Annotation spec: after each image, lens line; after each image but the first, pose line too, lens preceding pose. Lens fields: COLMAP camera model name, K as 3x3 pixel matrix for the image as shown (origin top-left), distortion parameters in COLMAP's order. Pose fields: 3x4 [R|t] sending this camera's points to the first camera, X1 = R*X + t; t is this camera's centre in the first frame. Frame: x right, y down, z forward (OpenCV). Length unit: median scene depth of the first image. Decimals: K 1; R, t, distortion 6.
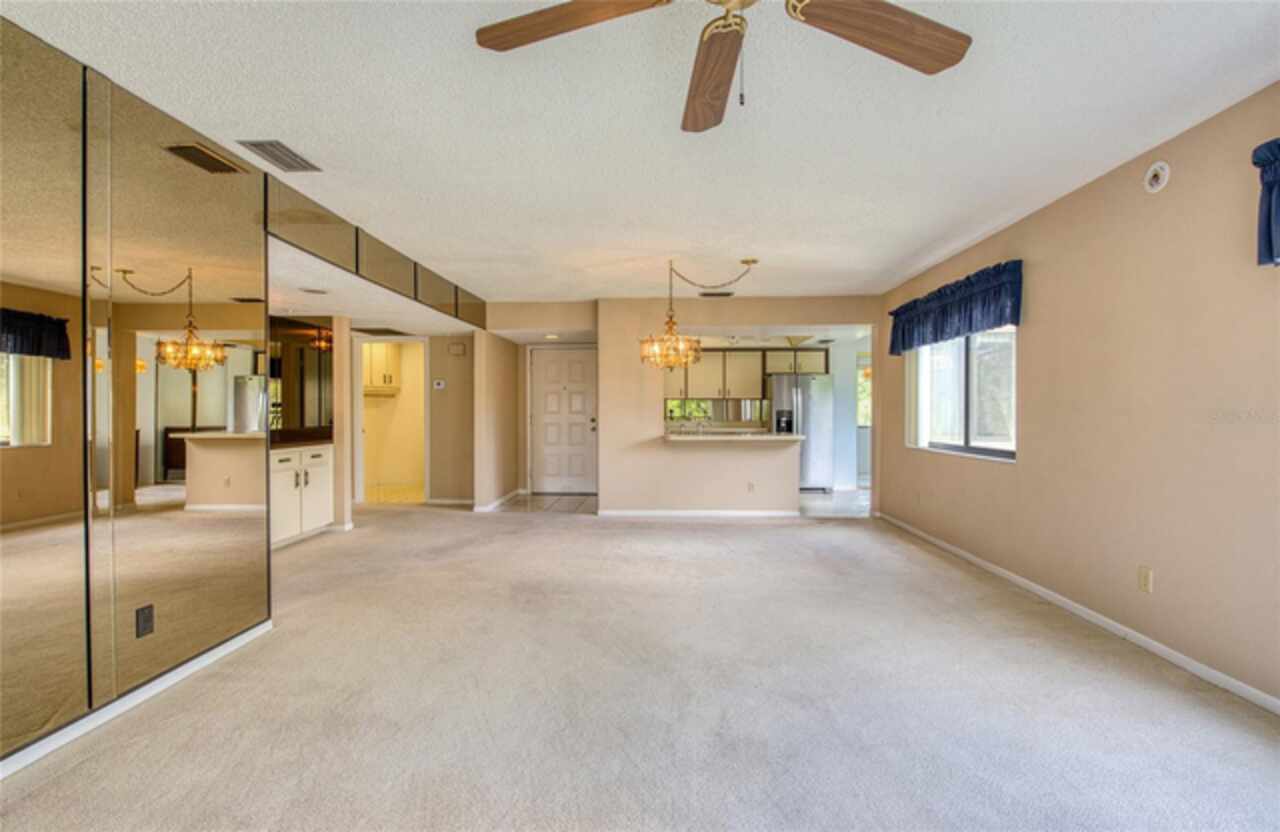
lens RADIAL K [[607.4, 0, 638.4], [0, 607.4, 419.1], [0, 0, 1]] dist [0.000027, -0.008559]
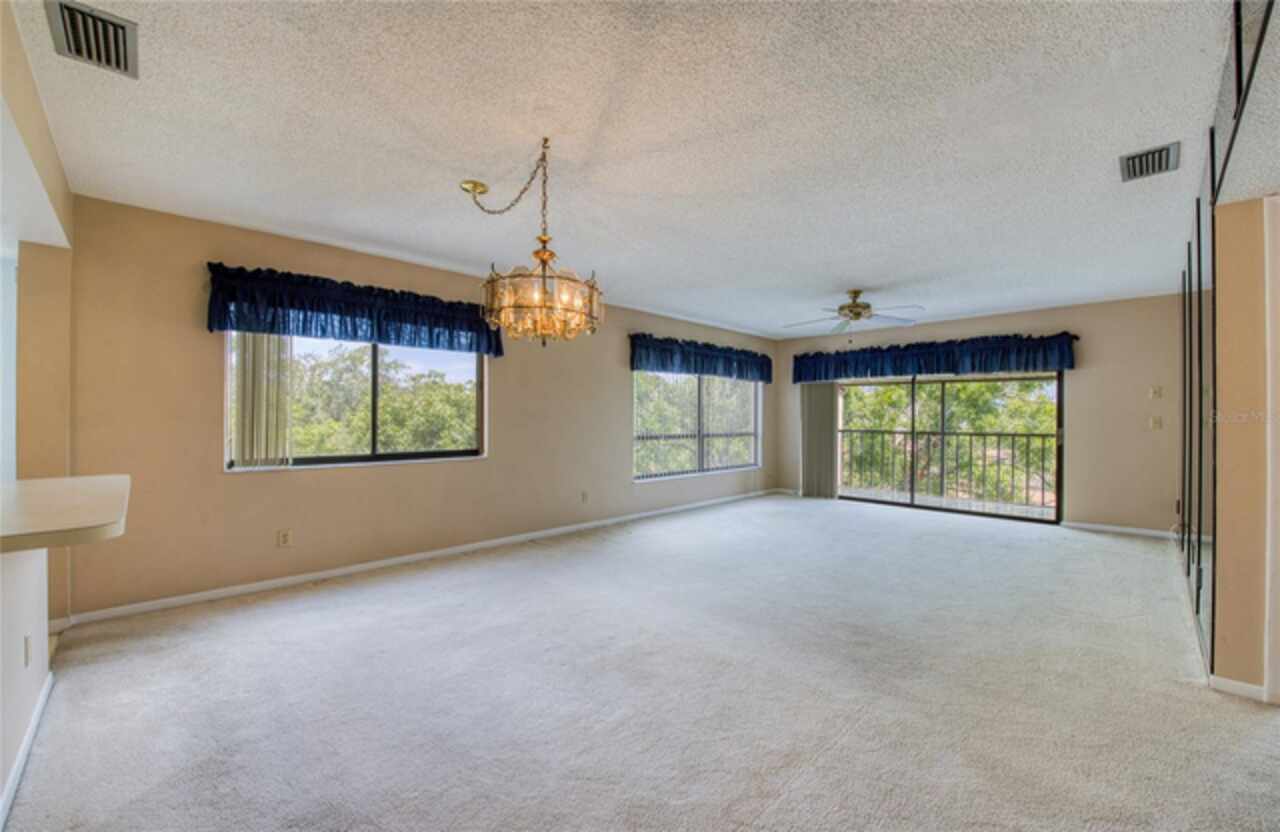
lens RADIAL K [[508.6, 0, 640.3], [0, 508.6, 421.9], [0, 0, 1]] dist [-0.001208, -0.000818]
pose [[-0.732704, -0.007881, 0.680502, -0.228783], [0.004441, 0.999856, 0.016361, -0.013400], [-0.680533, 0.015010, -0.732563, 0.918641]]
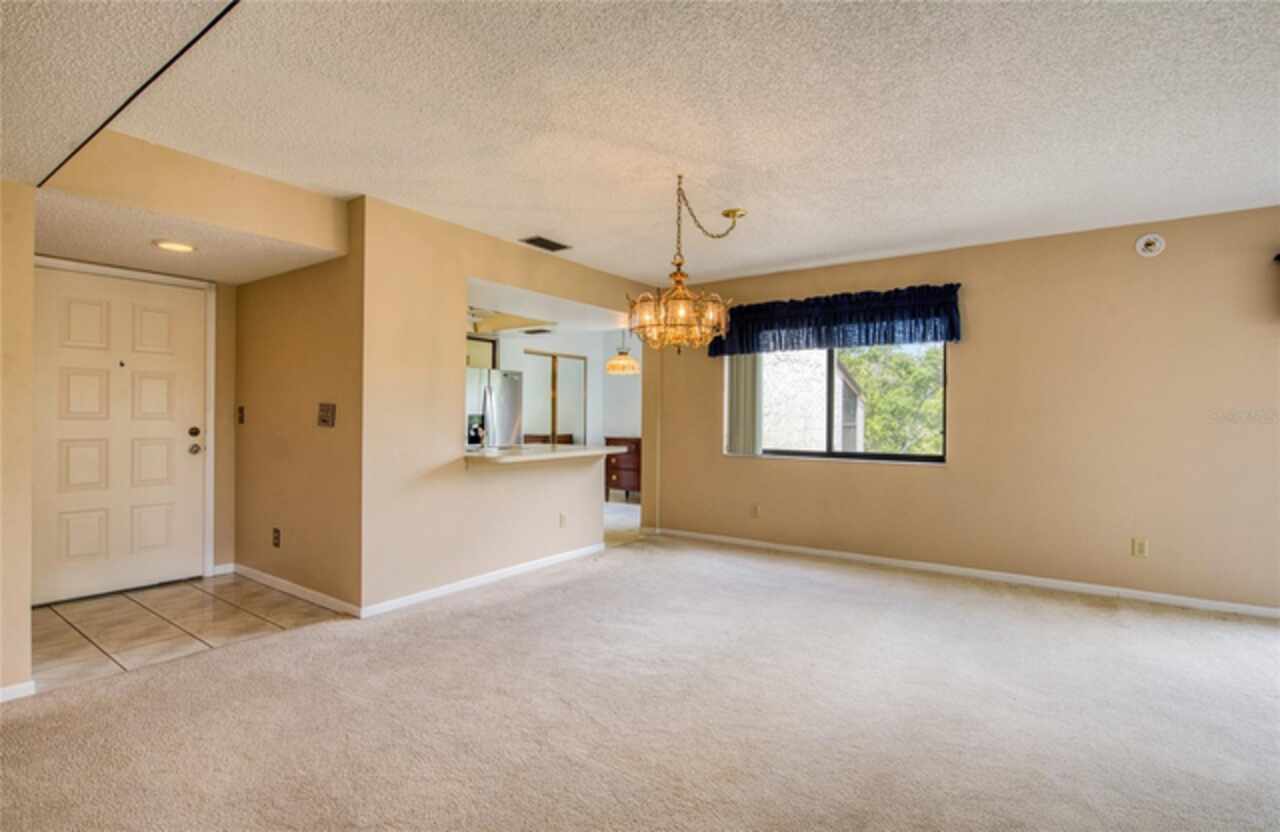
lens RADIAL K [[607.4, 0, 638.4], [0, 607.4, 419.1], [0, 0, 1]] dist [0.000027, -0.008559]
pose [[0.534751, 0.000733, 0.845009, -0.361068], [0.004501, 0.999983, -0.003715, -0.005841], [-0.844998, 0.005790, 0.534738, 0.507043]]
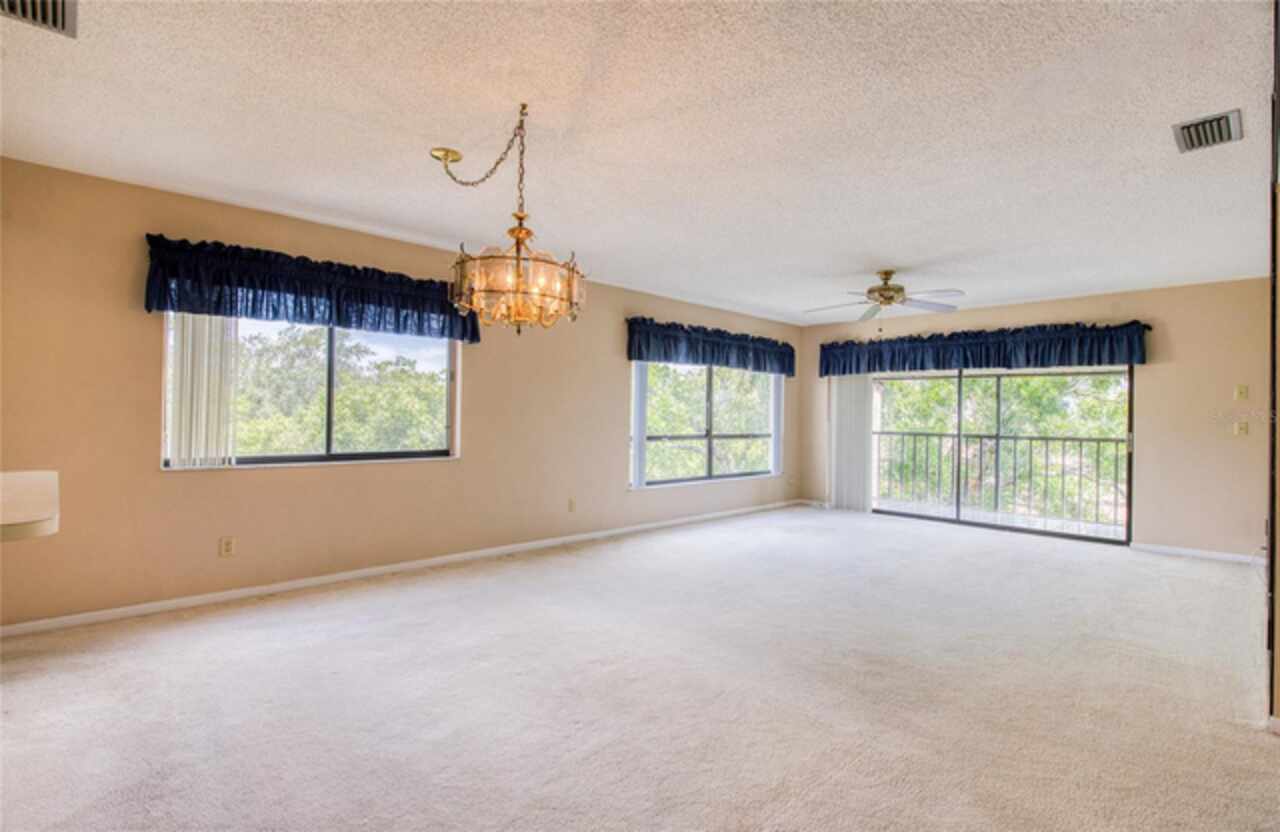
lens RADIAL K [[603.3, 0, 640.3], [0, 603.3, 413.5], [0, 0, 1]] dist [0.003632, 0.001007]
pose [[-0.724389, -0.009305, 0.689329, -0.252329], [-0.007160, 0.999957, 0.005973, -0.013671], [-0.689355, -0.000608, -0.724424, 0.925001]]
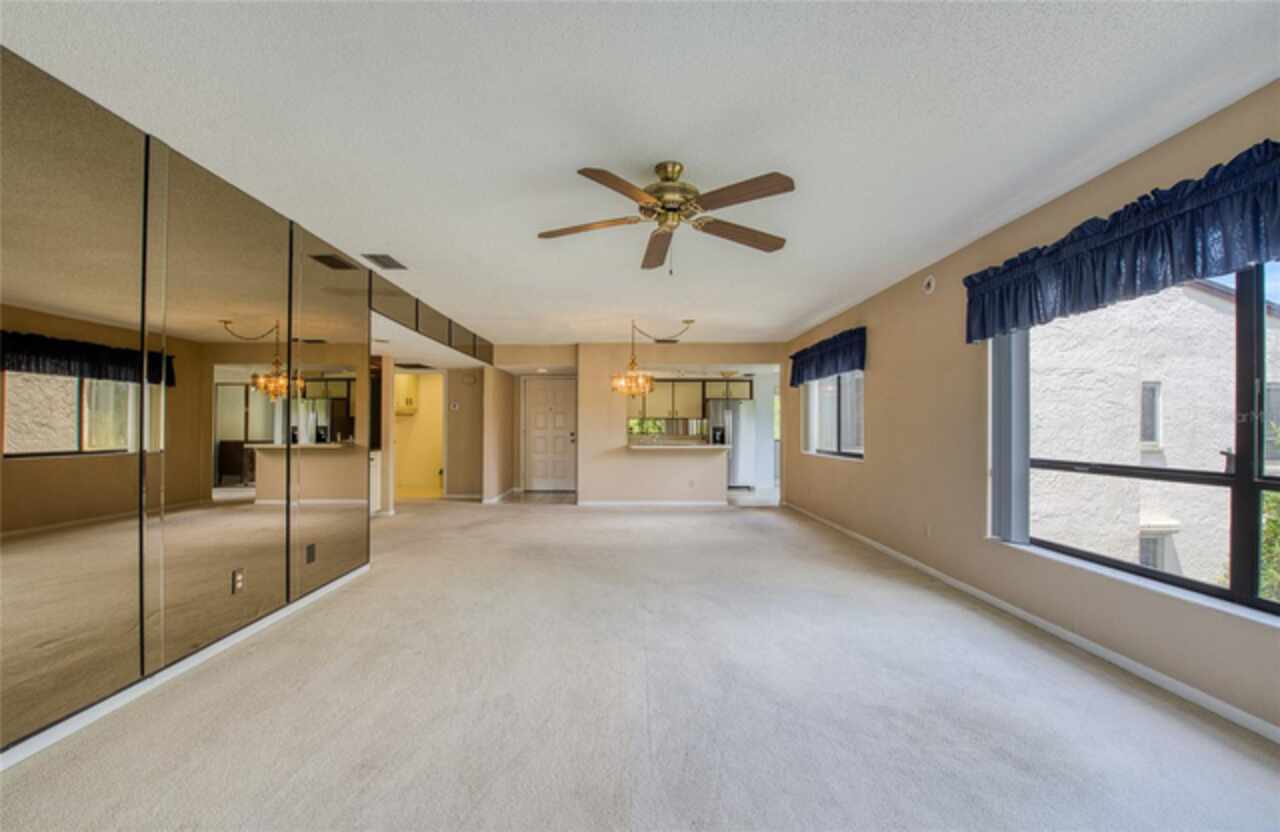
lens RADIAL K [[526.0, 0, 628.0], [0, 526.0, 425.5], [0, 0, 1]] dist [-0.000049, 0.000006]
pose [[0.998860, 0.002786, 0.047645, -0.011779], [-0.001891, 0.999821, -0.018830, 0.004979], [-0.047689, 0.018718, 0.998687, -0.156418]]
